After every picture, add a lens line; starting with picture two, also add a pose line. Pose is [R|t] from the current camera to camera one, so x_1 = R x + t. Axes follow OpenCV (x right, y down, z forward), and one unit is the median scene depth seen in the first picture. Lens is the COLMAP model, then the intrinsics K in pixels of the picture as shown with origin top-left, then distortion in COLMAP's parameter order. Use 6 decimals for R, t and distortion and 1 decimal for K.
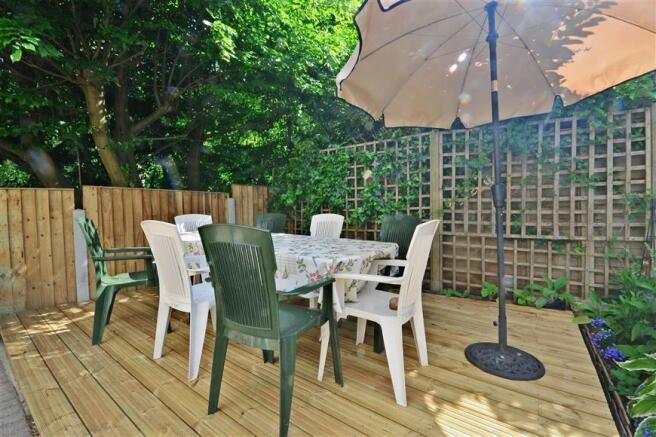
lens RADIAL K [[285.4, 0, 327.5], [0, 285.4, 220.1], [0, 0, 1]] dist [-0.010363, 0.000501]
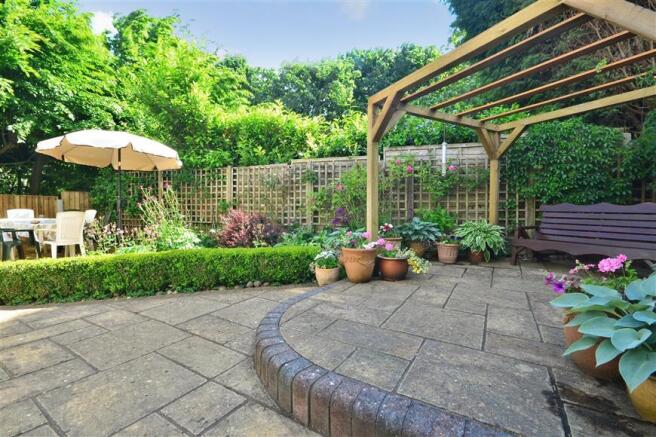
lens RADIAL K [[285.4, 0, 327.8], [0, 285.4, 217.2], [0, 0, 1]] dist [-0.010363, 0.000501]
pose [[0.981338, 0.010924, 0.191978, 1.334514], [-0.009807, 0.999929, -0.006767, 0.029861], [-0.192038, 0.004758, 0.981376, -1.371947]]
